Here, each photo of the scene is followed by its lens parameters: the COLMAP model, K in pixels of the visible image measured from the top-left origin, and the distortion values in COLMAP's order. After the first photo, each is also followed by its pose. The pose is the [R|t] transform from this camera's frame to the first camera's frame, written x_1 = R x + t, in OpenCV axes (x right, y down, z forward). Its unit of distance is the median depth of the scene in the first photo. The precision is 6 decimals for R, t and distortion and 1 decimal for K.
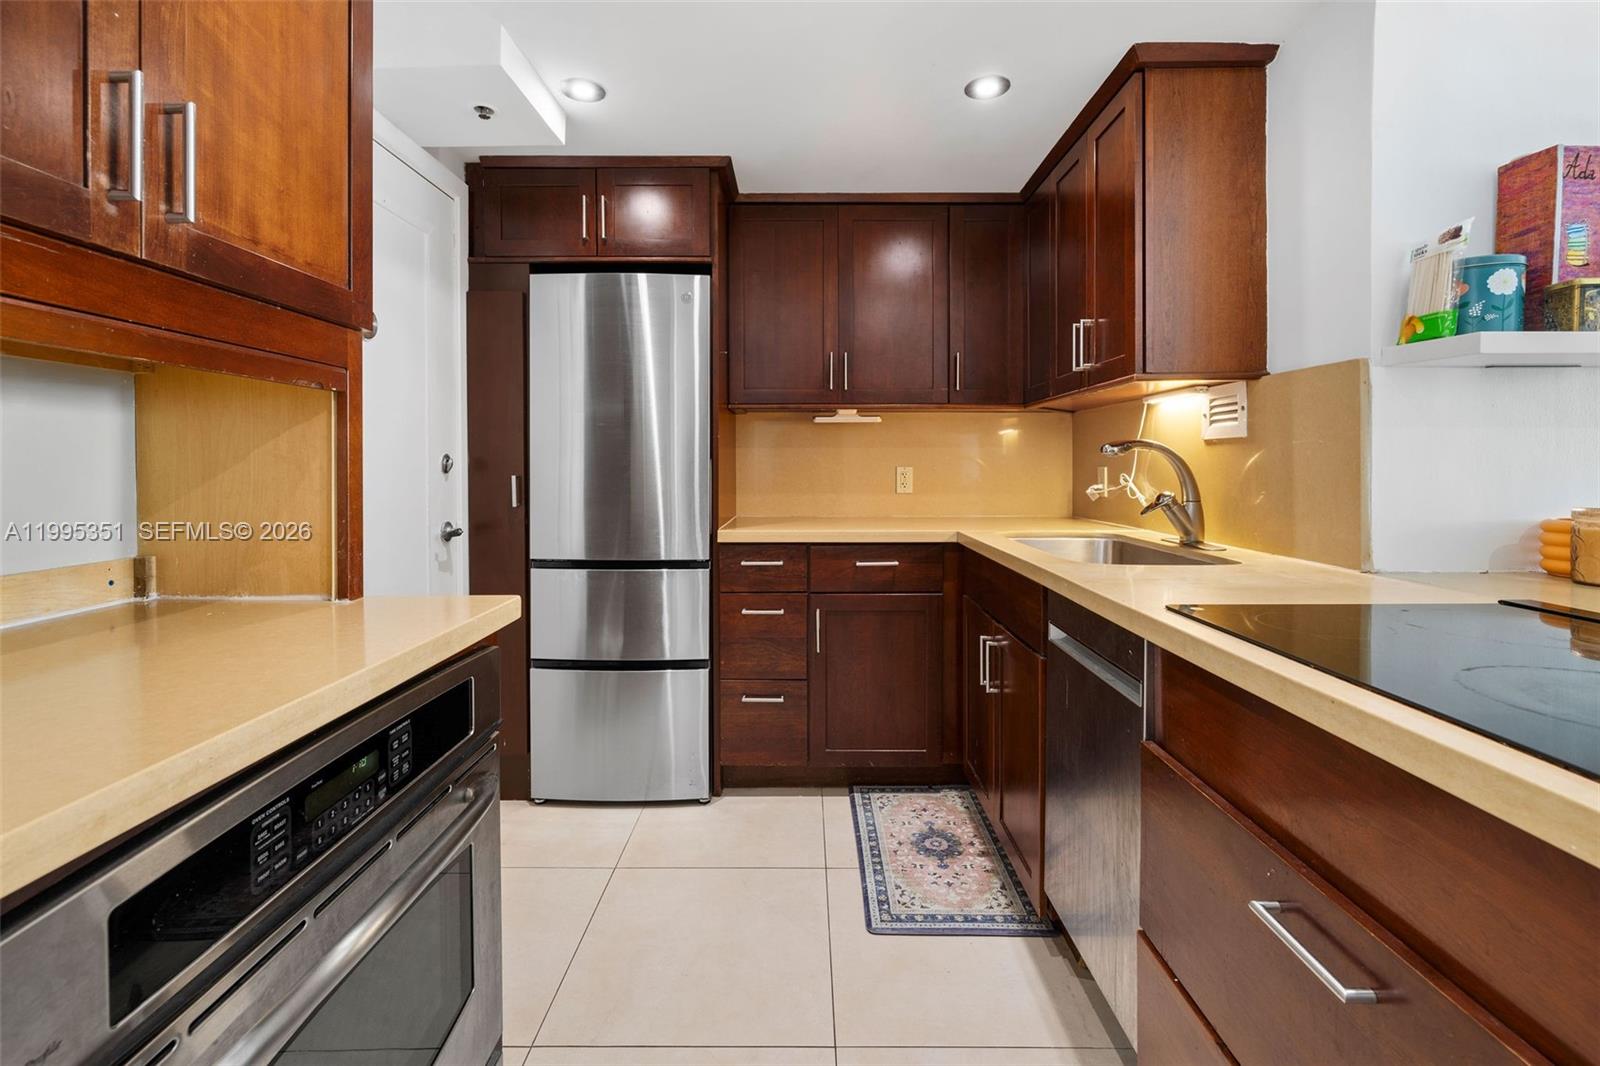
lens RADIAL K [[703.8, 0, 793.9], [0, 703.8, 471.0], [0, 0, 1]] dist [-0.003501, 0.000762]
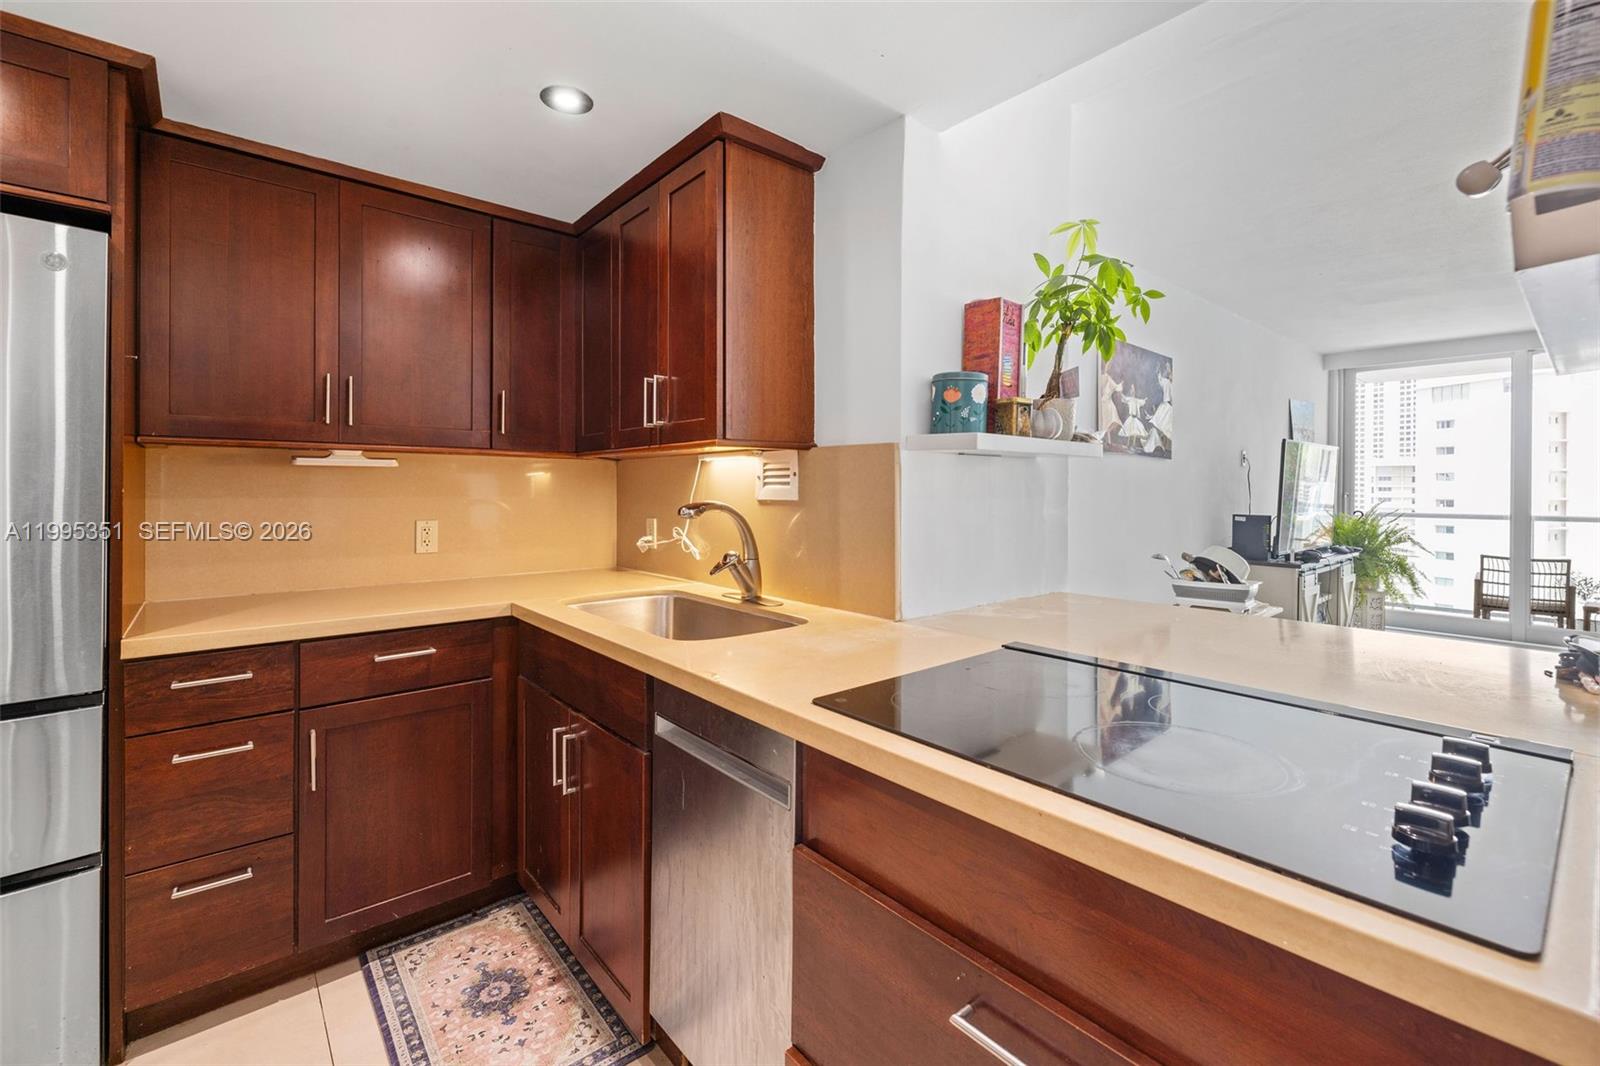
lens RADIAL K [[694.2, 0, 794.7], [0, 694.2, 486.7], [0, 0, 1]] dist [-0.000970, -0.000122]
pose [[0.756064, 0.005312, 0.654476, -0.065358], [0.000841, 0.999958, -0.009088, -0.051420], [-0.654497, 0.007422, 0.756028, 0.150006]]
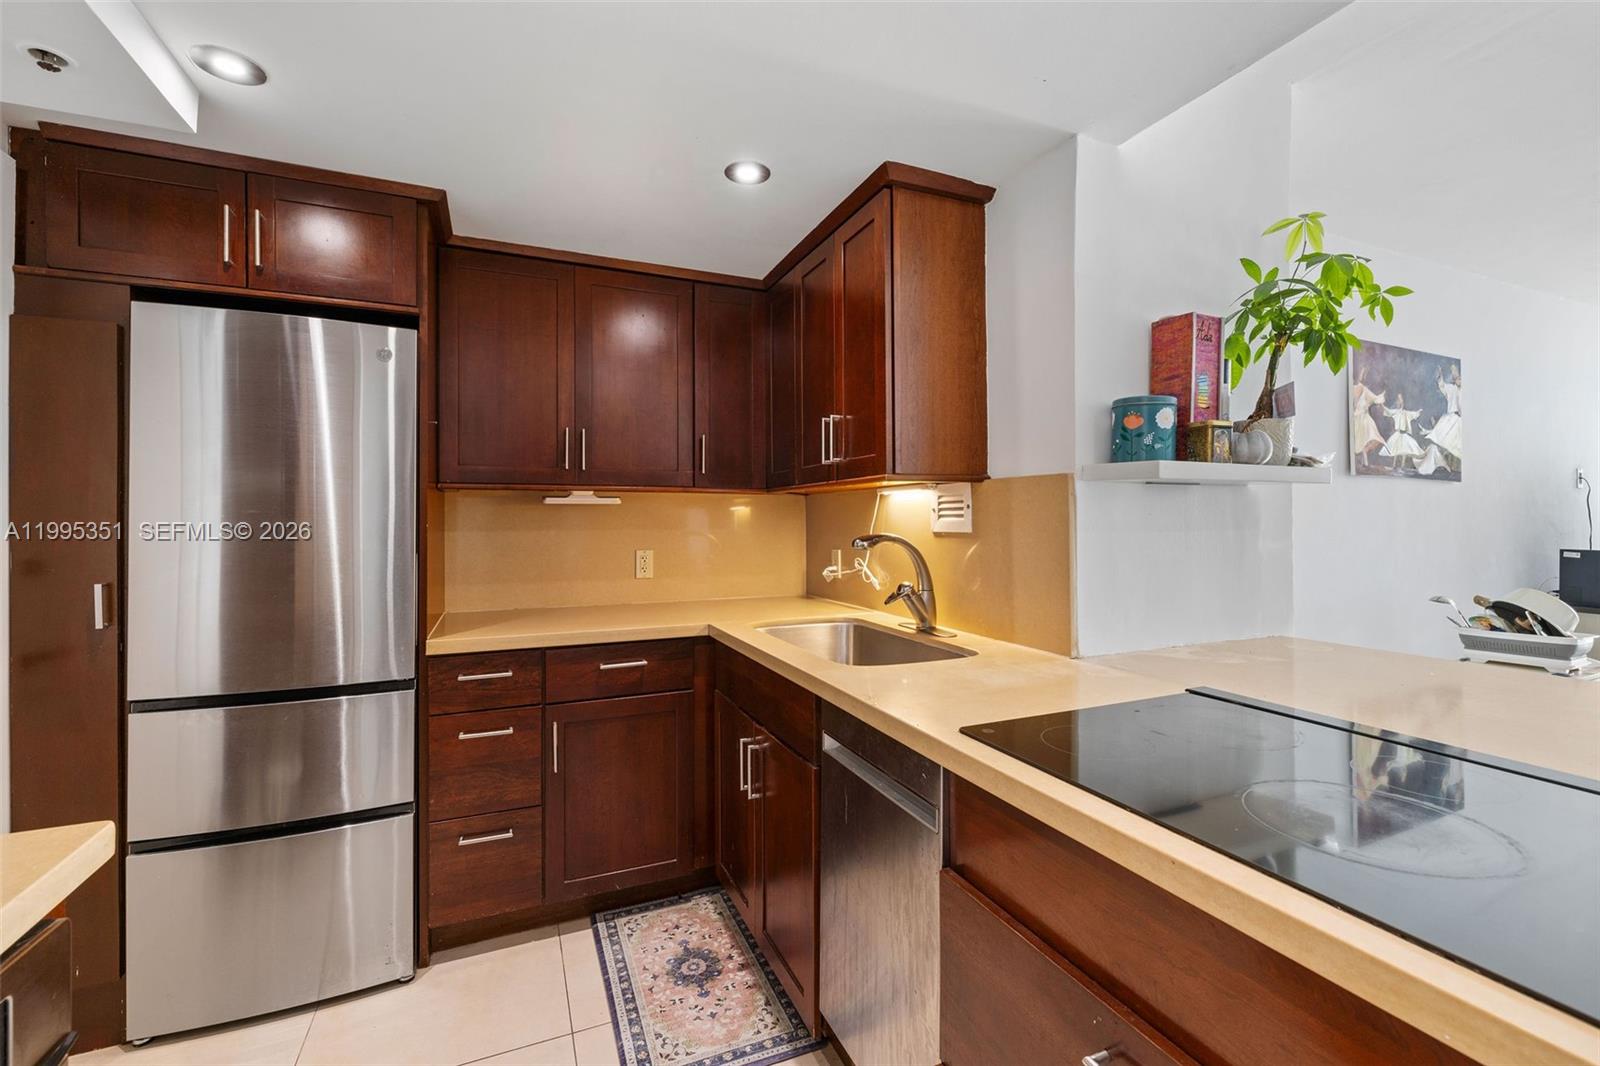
lens RADIAL K [[687.0, 0, 793.2], [0, 687.0, 513.6], [0, 0, 1]] dist [-0.001152, -0.000392]
pose [[0.914929, 0.002191, 0.403610, -0.044416], [0.004770, 0.999857, -0.016238, -0.053298], [-0.403588, 0.016782, 0.914787, 0.102744]]
